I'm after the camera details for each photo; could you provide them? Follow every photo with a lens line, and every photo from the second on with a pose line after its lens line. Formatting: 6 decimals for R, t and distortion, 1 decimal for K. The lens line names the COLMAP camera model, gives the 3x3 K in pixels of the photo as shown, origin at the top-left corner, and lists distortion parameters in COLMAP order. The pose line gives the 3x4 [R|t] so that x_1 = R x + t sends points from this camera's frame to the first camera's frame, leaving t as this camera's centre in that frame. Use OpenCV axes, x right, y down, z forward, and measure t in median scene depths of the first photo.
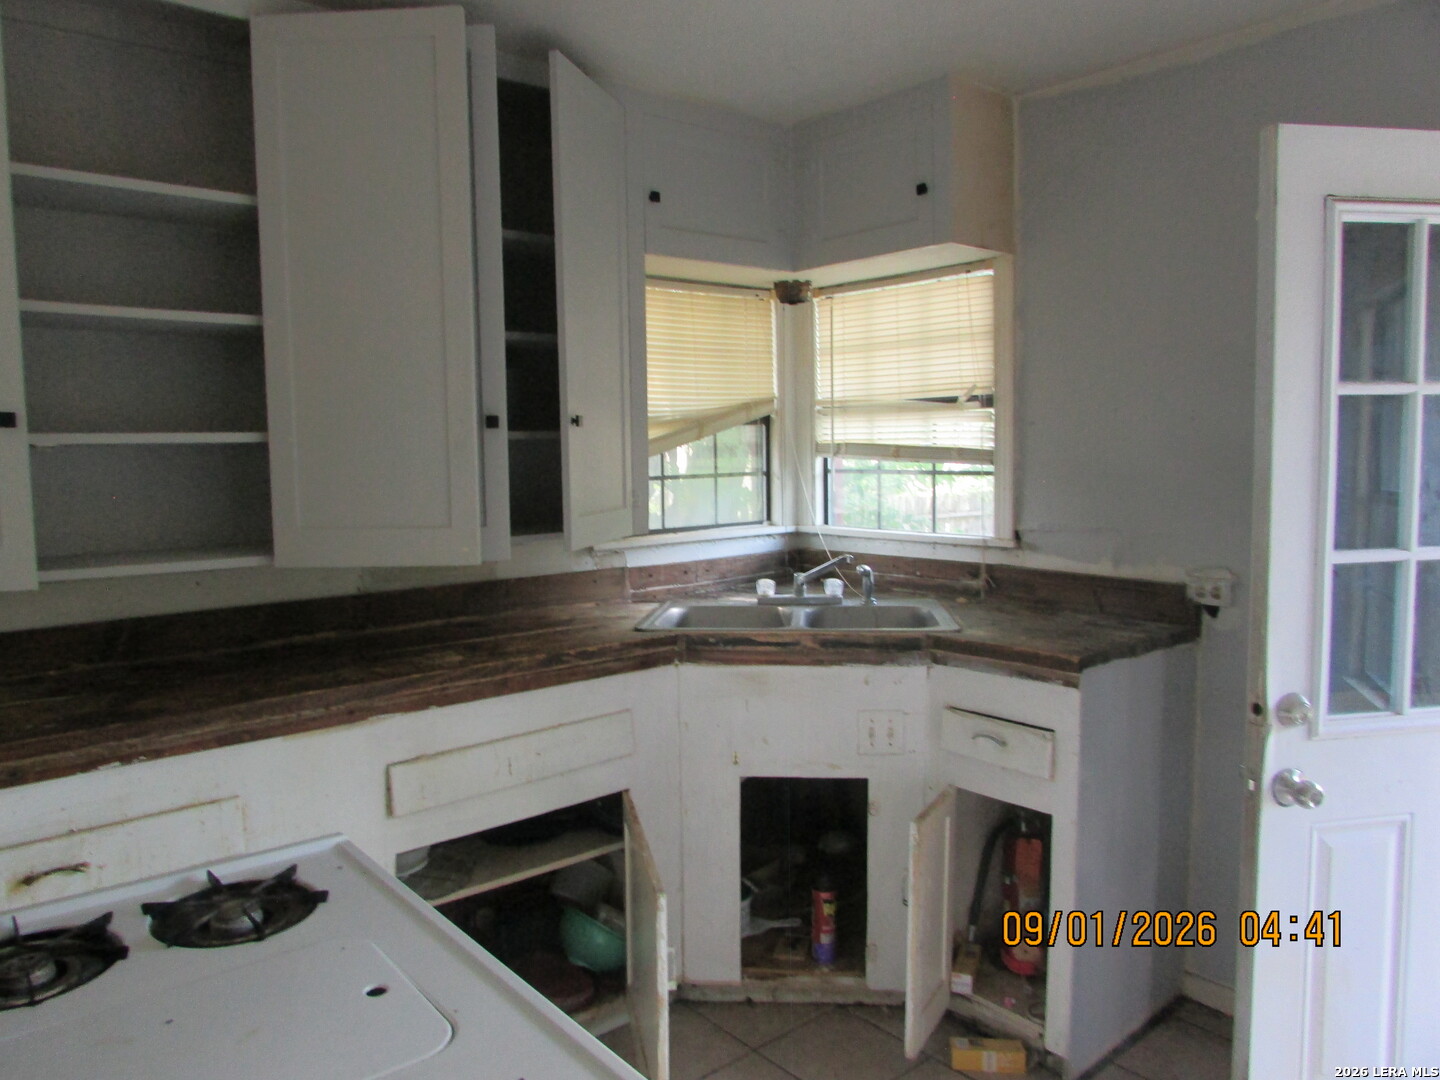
lens RADIAL K [[1036.4, 0, 720.0], [0, 1036.4, 540.0], [0, 0, 1]] dist [-0.022673, 0.007633]
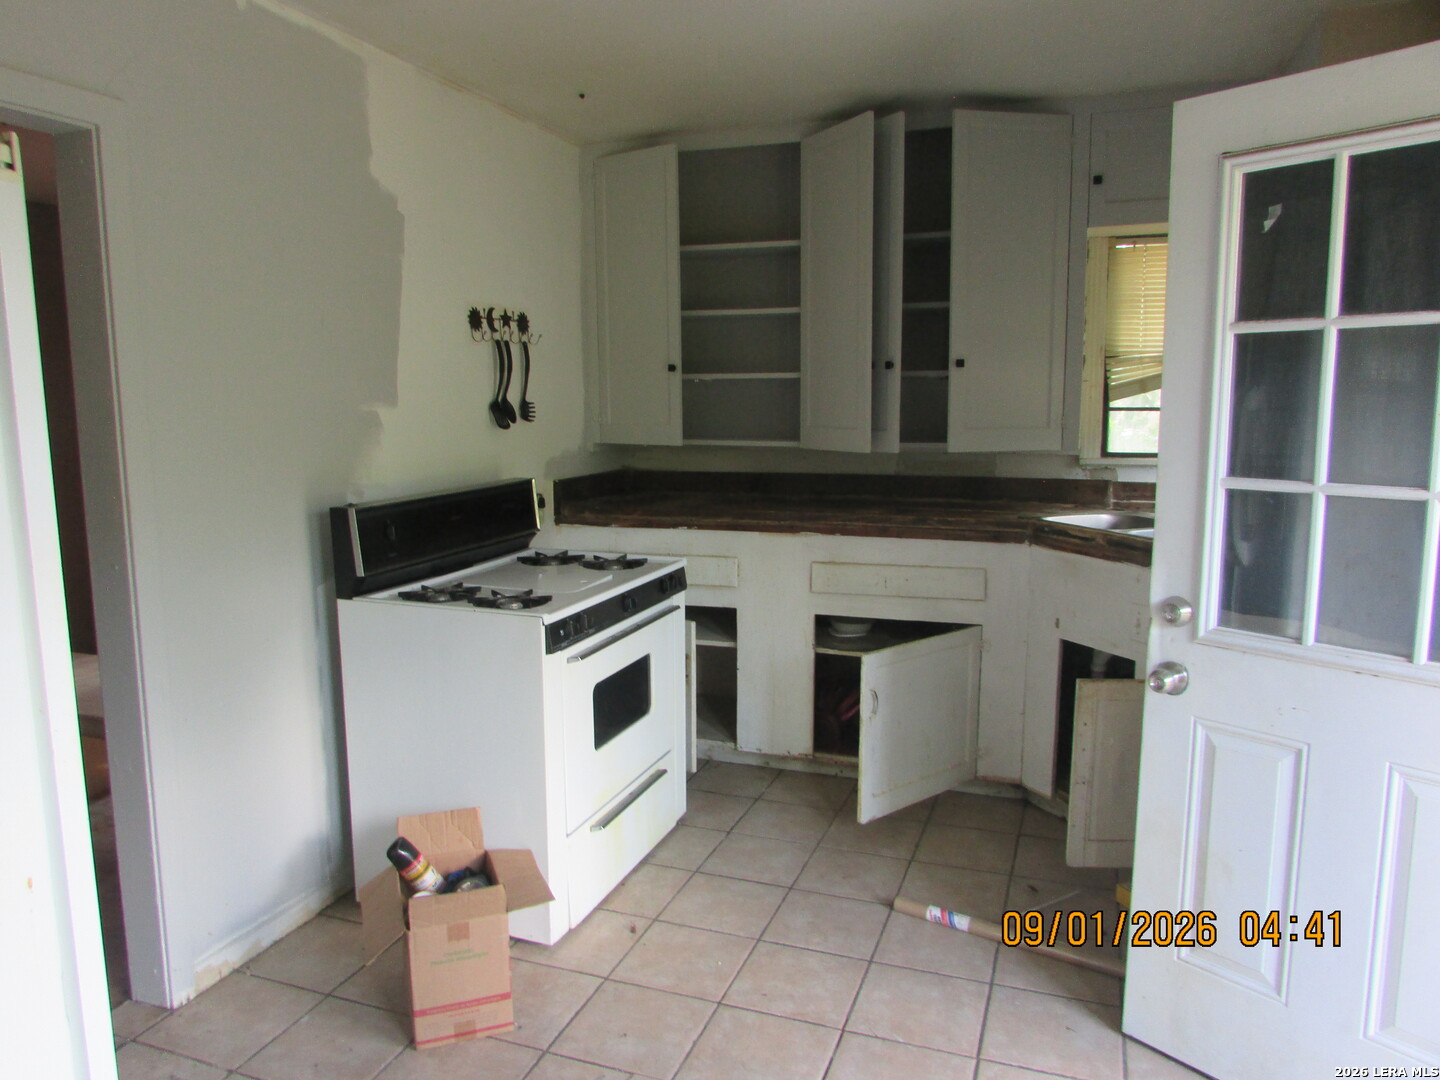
lens RADIAL K [[1036.4, 0, 720.0], [0, 1036.4, 540.0], [0, 0, 1]] dist [-0.022673, 0.007633]
pose [[0.490686, 0.133863, -0.860992, 1.106803], [-0.081679, 0.990844, 0.107502, 0.003219], [0.867500, 0.017575, 0.497127, -0.015458]]
